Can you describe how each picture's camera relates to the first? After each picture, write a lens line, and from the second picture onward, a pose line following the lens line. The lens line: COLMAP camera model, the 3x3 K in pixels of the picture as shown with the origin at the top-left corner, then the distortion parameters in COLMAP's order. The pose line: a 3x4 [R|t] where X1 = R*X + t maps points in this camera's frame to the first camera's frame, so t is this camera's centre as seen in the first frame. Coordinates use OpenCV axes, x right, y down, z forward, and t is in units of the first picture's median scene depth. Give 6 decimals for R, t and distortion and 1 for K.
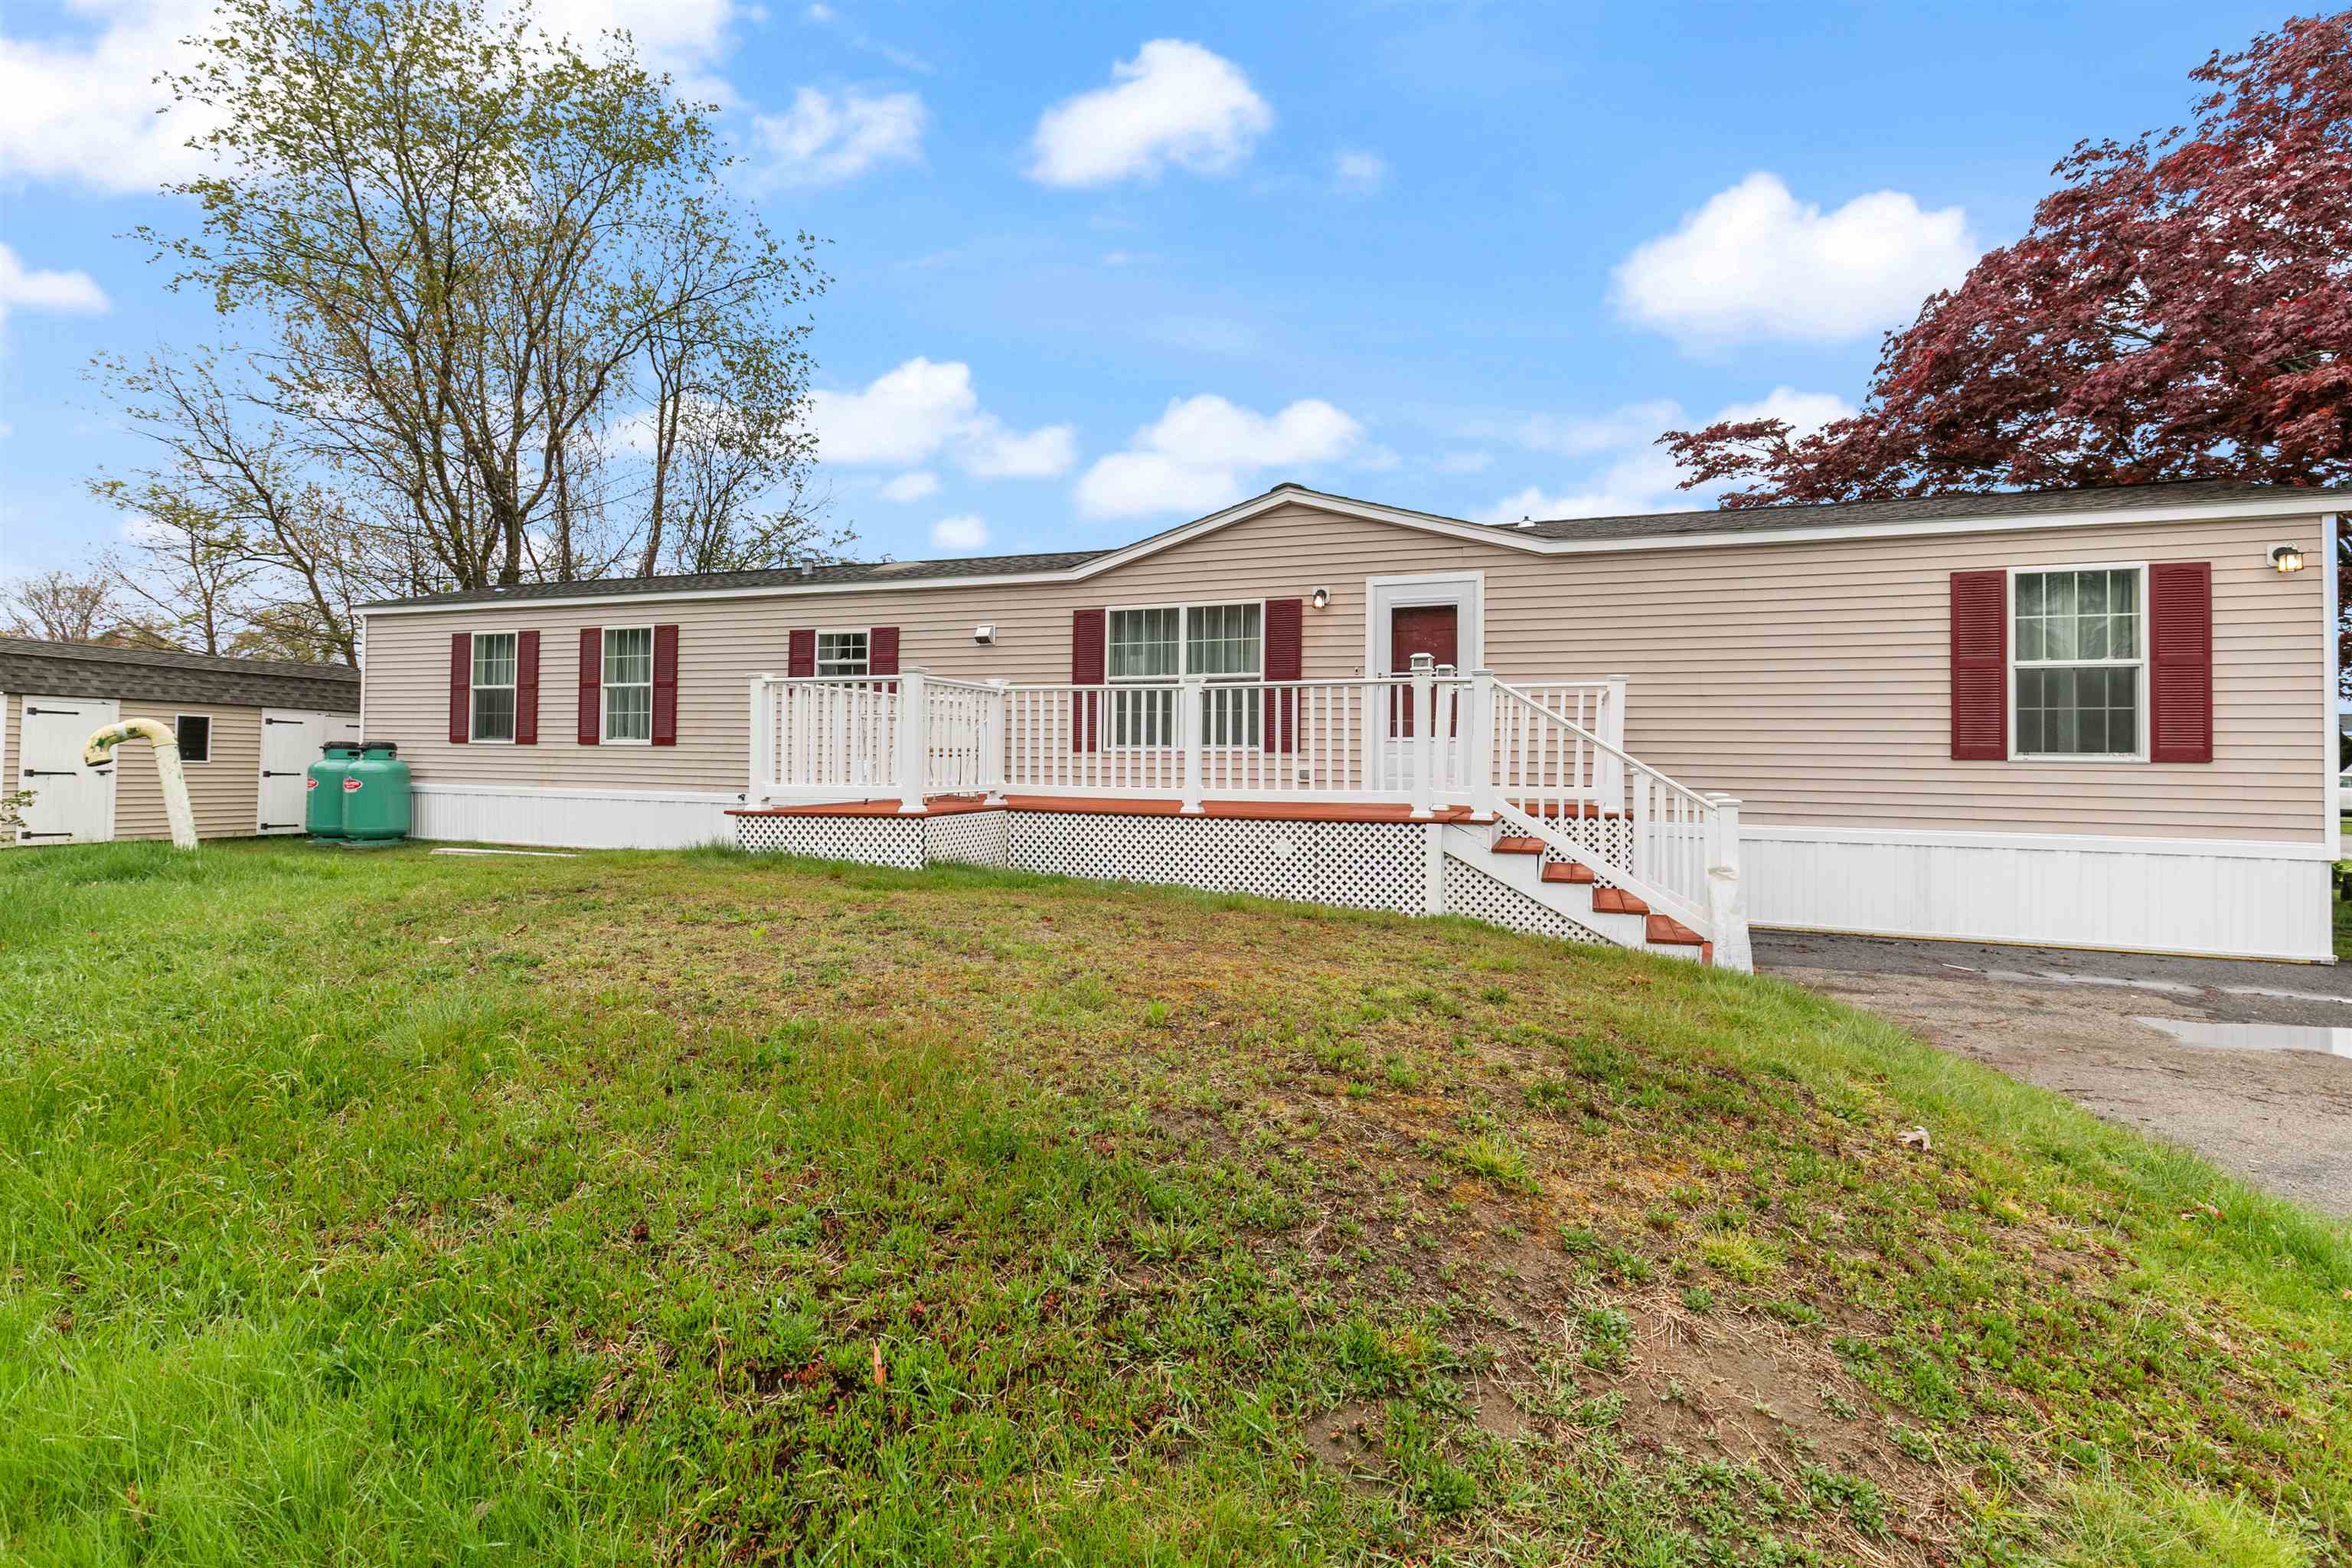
lens RADIAL K [[1070.7, 0, 1172.6], [0, 1070.7, 742.0], [0, 0, 1]] dist [0.005146, 0.000404]
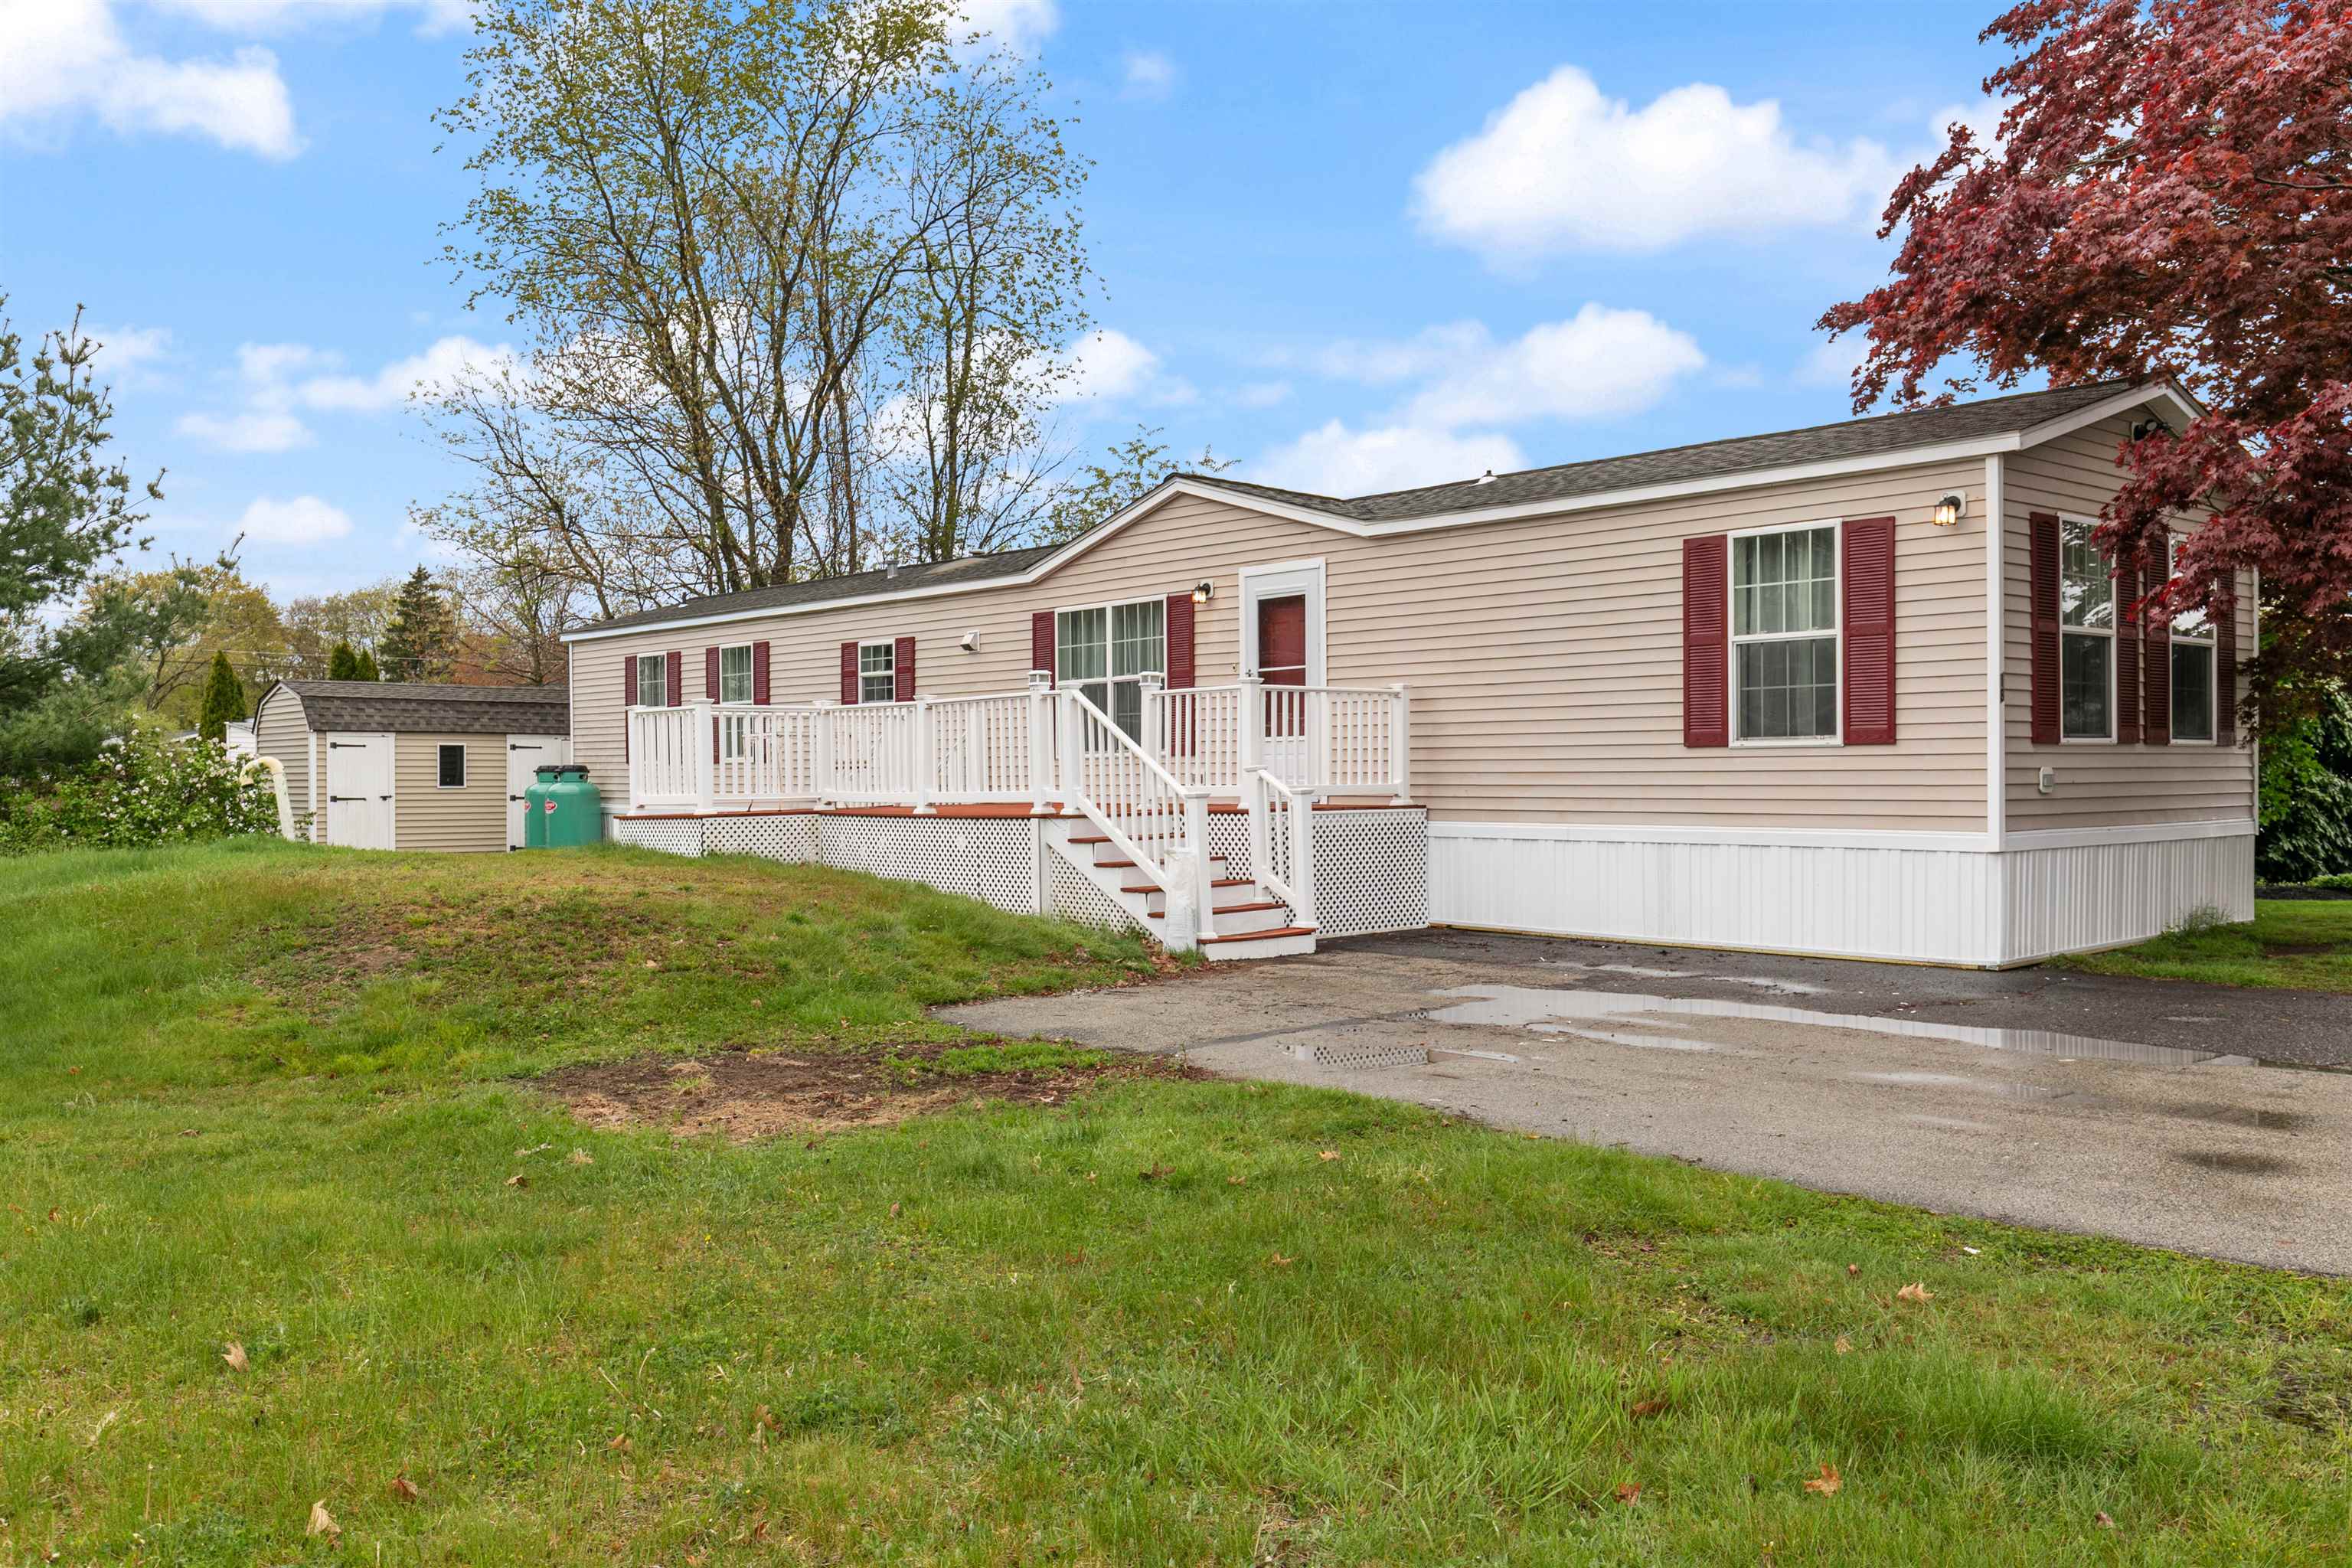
lens RADIAL K [[1872.7, 0, 1176.0], [0, 1872.7, 784.0], [0, 0, 1]] dist [0.014101, 0.000133]
pose [[0.886831, -0.018331, -0.461731, 0.922405], [0.029877, 0.999397, 0.017707, 0.005397], [0.461128, -0.029499, 0.886843, -0.509727]]
